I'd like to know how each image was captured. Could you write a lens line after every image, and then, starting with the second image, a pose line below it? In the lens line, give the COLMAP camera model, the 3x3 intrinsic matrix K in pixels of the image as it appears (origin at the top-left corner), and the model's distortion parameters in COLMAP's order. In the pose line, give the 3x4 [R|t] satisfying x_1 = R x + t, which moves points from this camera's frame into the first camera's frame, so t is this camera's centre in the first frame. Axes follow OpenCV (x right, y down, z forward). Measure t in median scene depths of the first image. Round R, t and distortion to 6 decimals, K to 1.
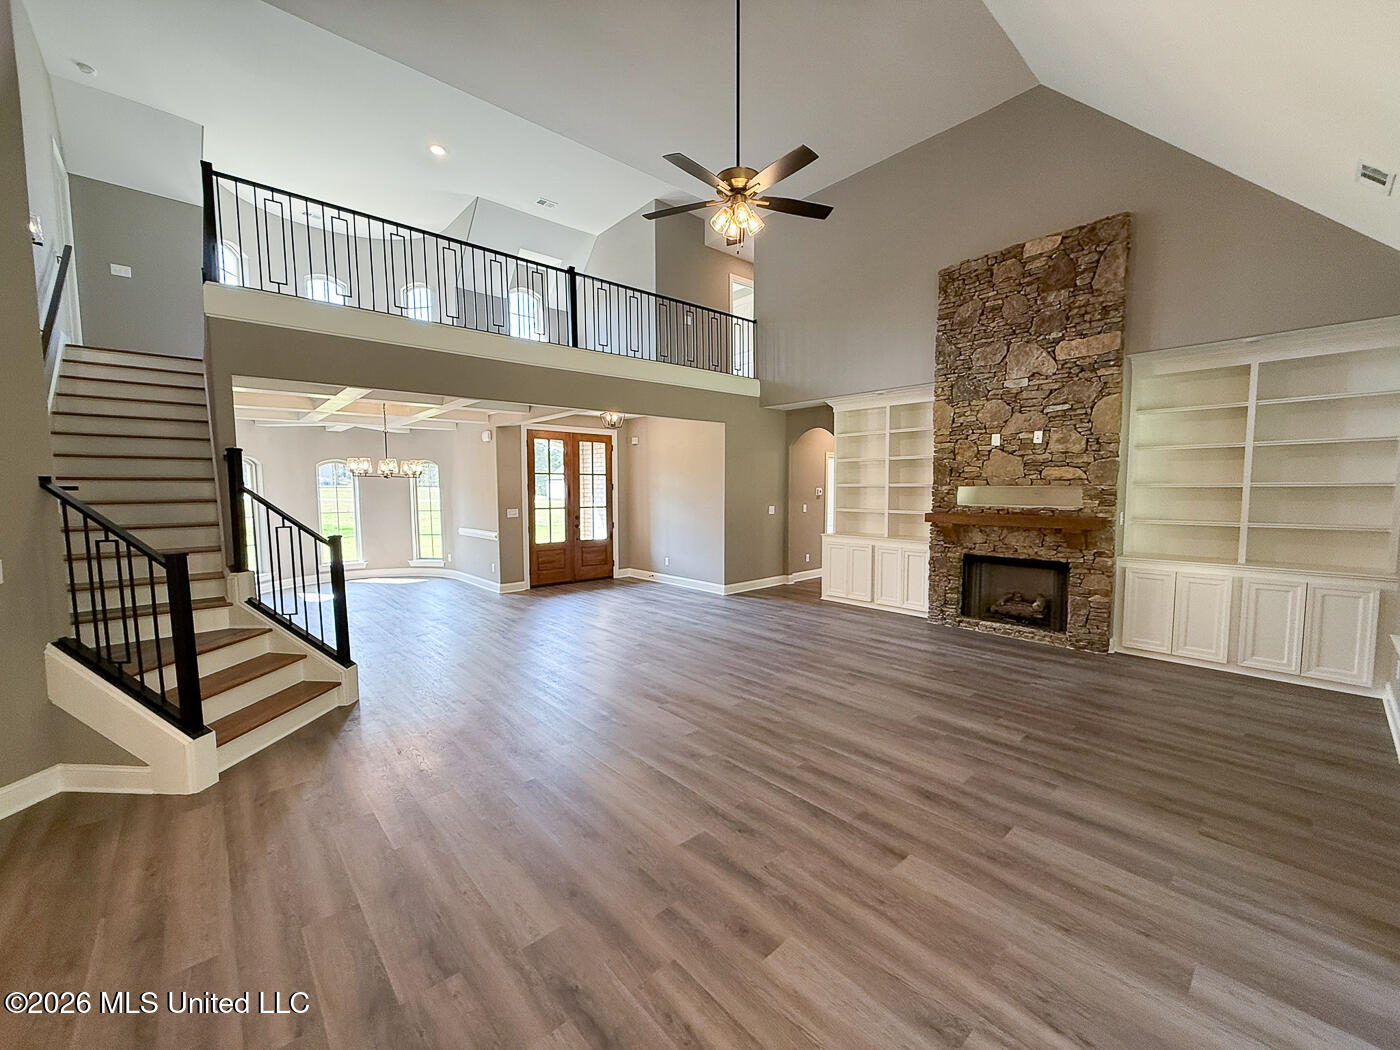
lens RADIAL K [[556.6, 0, 695.5], [0, 556.6, 527.6], [0, 0, 1]] dist [0.000428, -0.000126]
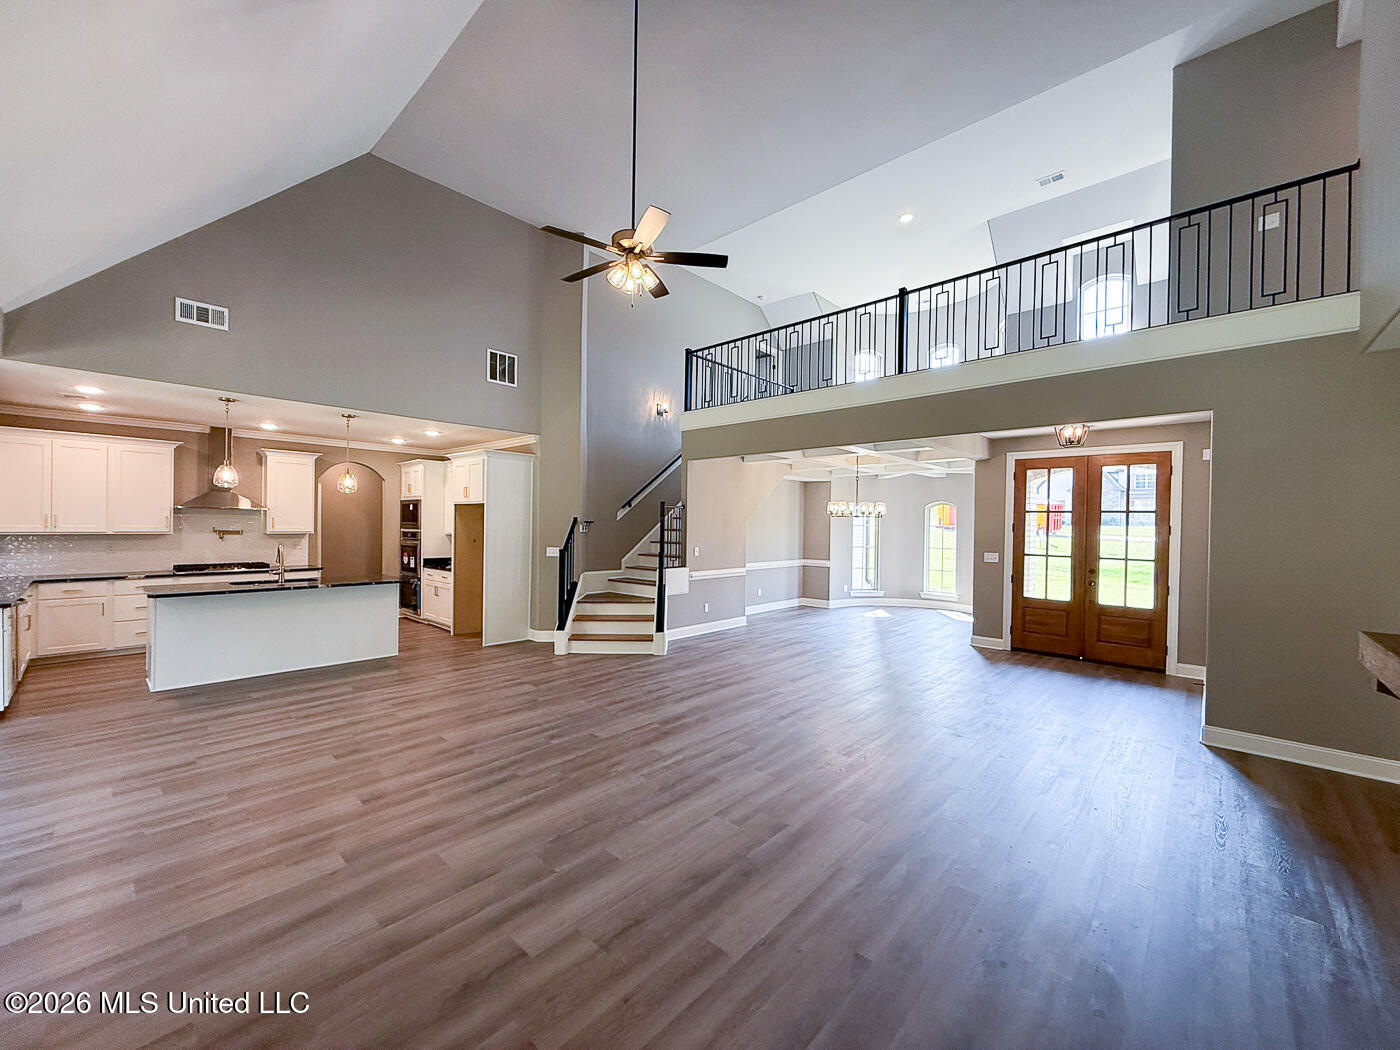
lens RADIAL K [[556.6, 0, 695.5], [0, 556.6, 527.6], [0, 0, 1]] dist [0.000428, -0.000126]
pose [[0.095485, 0.014801, -0.995321, 0.724872], [-0.087124, 0.996177, 0.006455, -0.054997], [0.991611, 0.086100, 0.096409, 0.660753]]
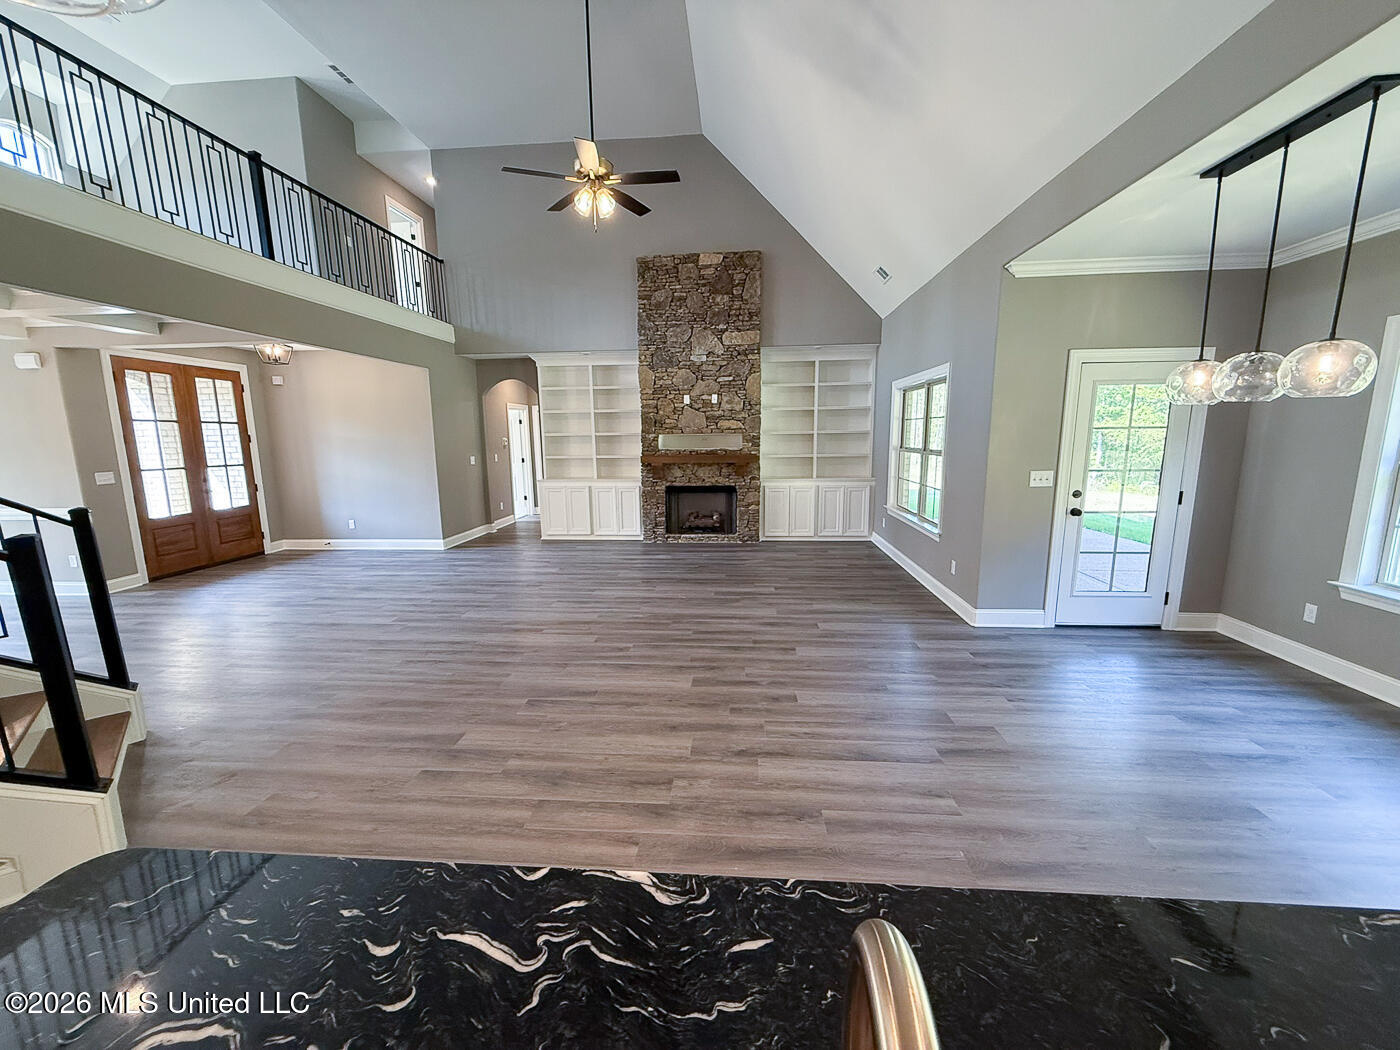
lens RADIAL K [[558.1, 0, 697.6], [0, 558.1, 527.5], [0, 0, 1]] dist [-0.000061, 0.000092]
pose [[0.723517, -0.117682, 0.680201, -0.401297], [0.060139, 0.992361, 0.107720, 0.006612], [-0.687682, -0.037031, 0.725067, -0.011982]]
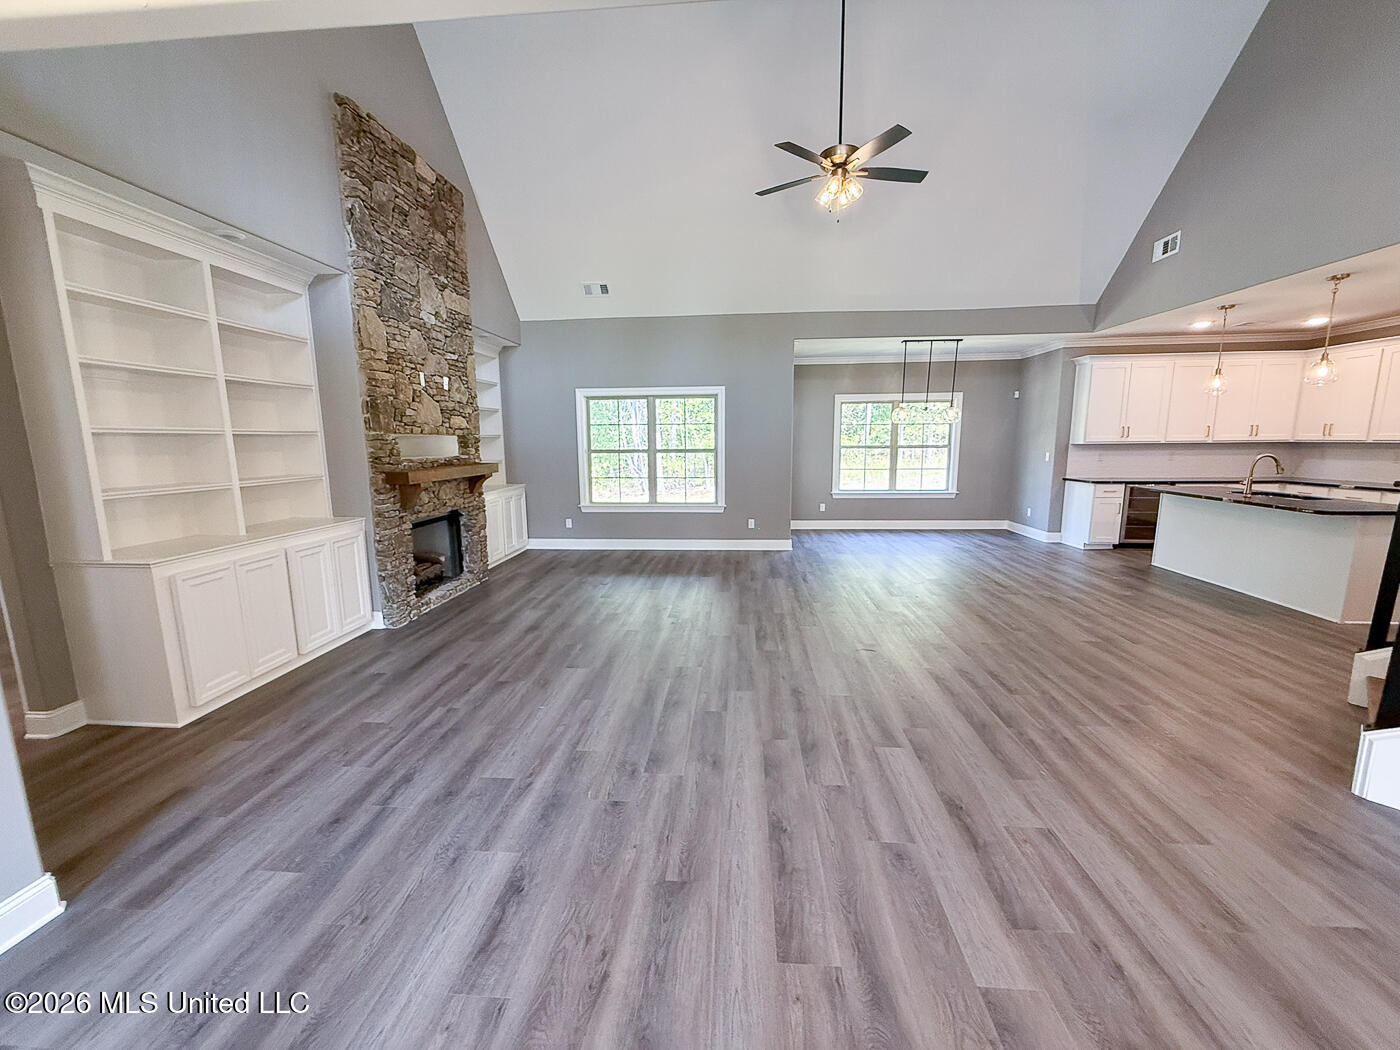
lens RADIAL K [[558.1, 0, 697.6], [0, 558.1, 527.5], [0, 0, 1]] dist [-0.000061, 0.000092]
pose [[-0.692551, -0.100772, 0.714296, -0.381613], [0.067860, 0.976702, 0.203587, -0.082180], [-0.718170, 0.189466, -0.669578, 1.316516]]
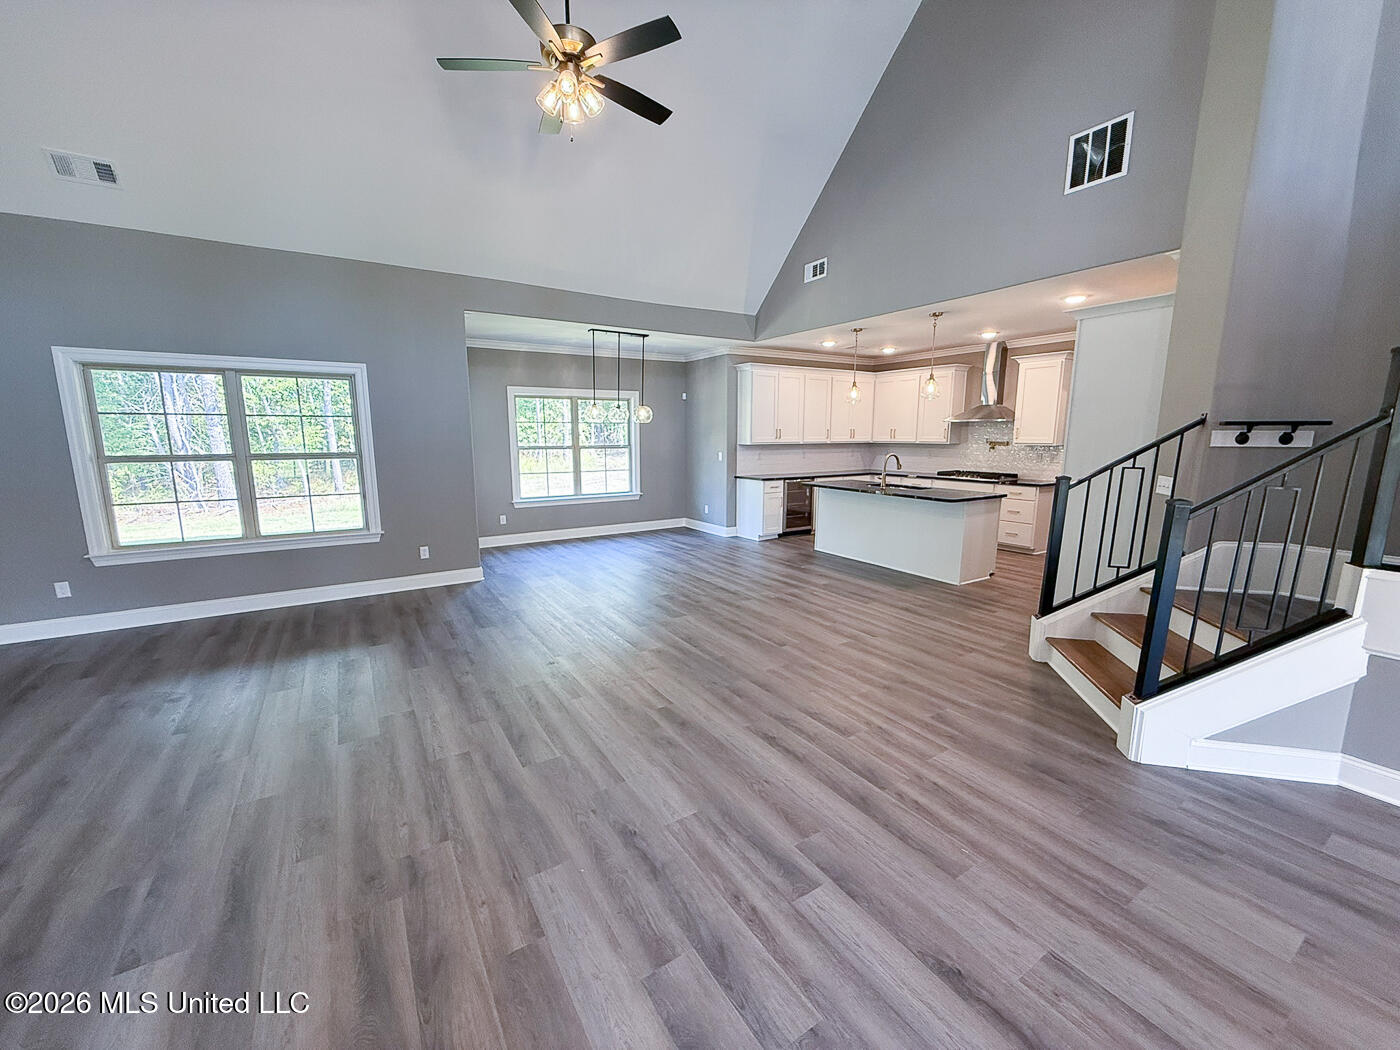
lens RADIAL K [[556.6, 0, 695.5], [0, 556.6, 527.6], [0, 0, 1]] dist [0.000428, -0.000126]
pose [[-0.986225, -0.020363, 0.164154, -0.157753], [0.019493, 0.971171, 0.237587, -0.079960], [-0.164259, 0.237514, -0.957395, 1.189856]]
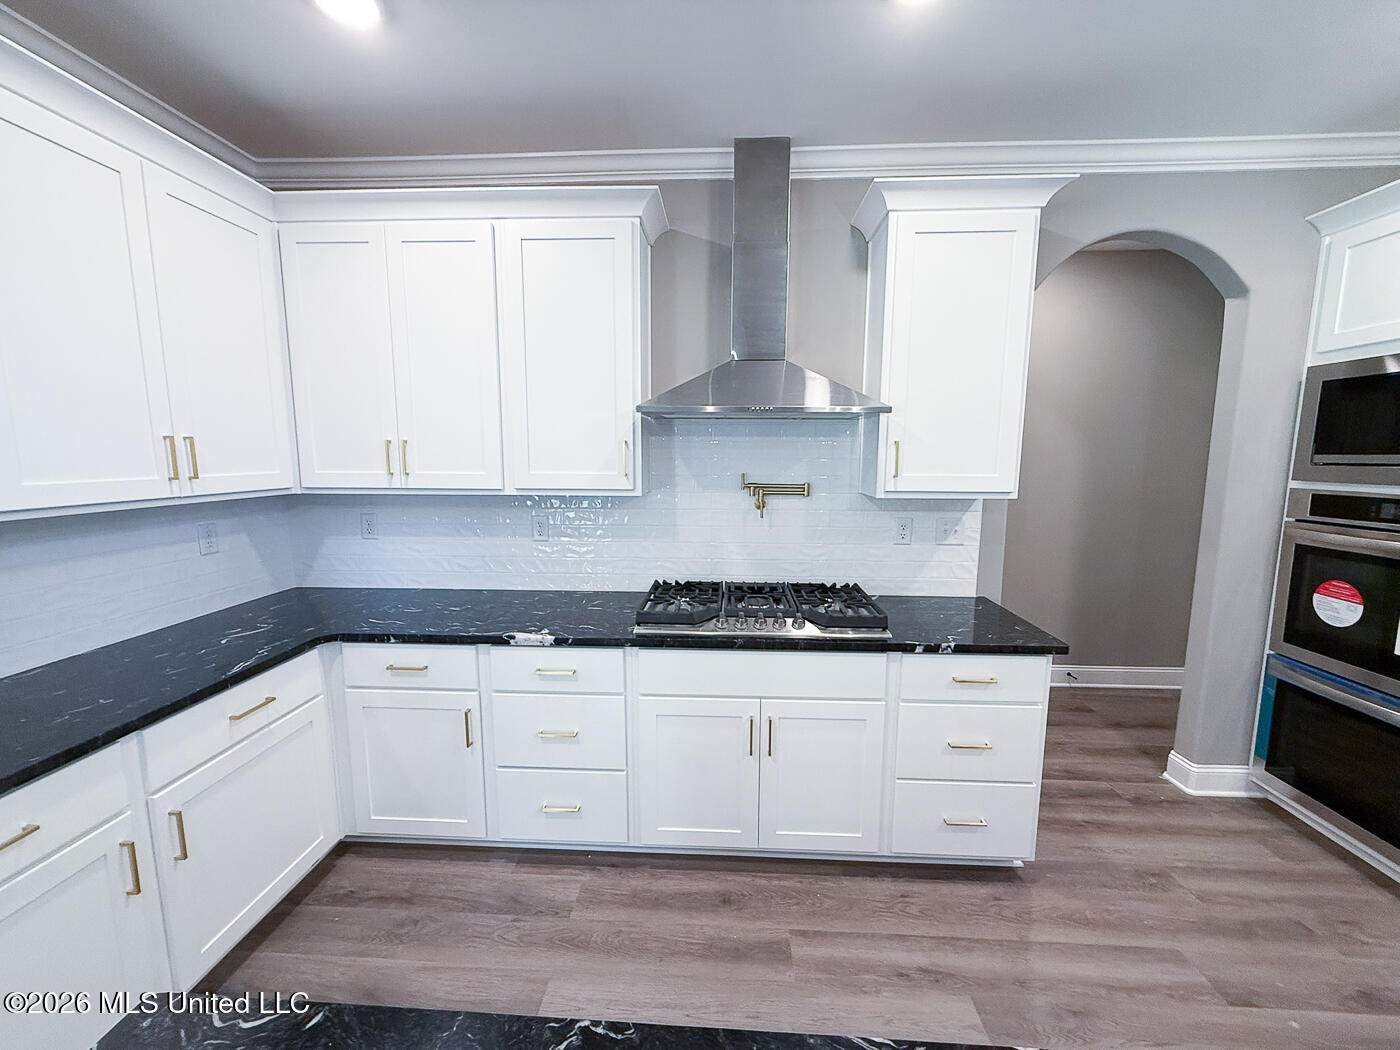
lens RADIAL K [[556.6, 0, 695.5], [0, 556.6, 527.6], [0, 0, 1]] dist [0.000428, -0.000126]
pose [[-0.705354, 0.096760, -0.702221, -0.311395], [-0.050681, 0.981221, 0.186111, 0.010300], [0.707041, 0.166863, -0.687204, -0.029787]]
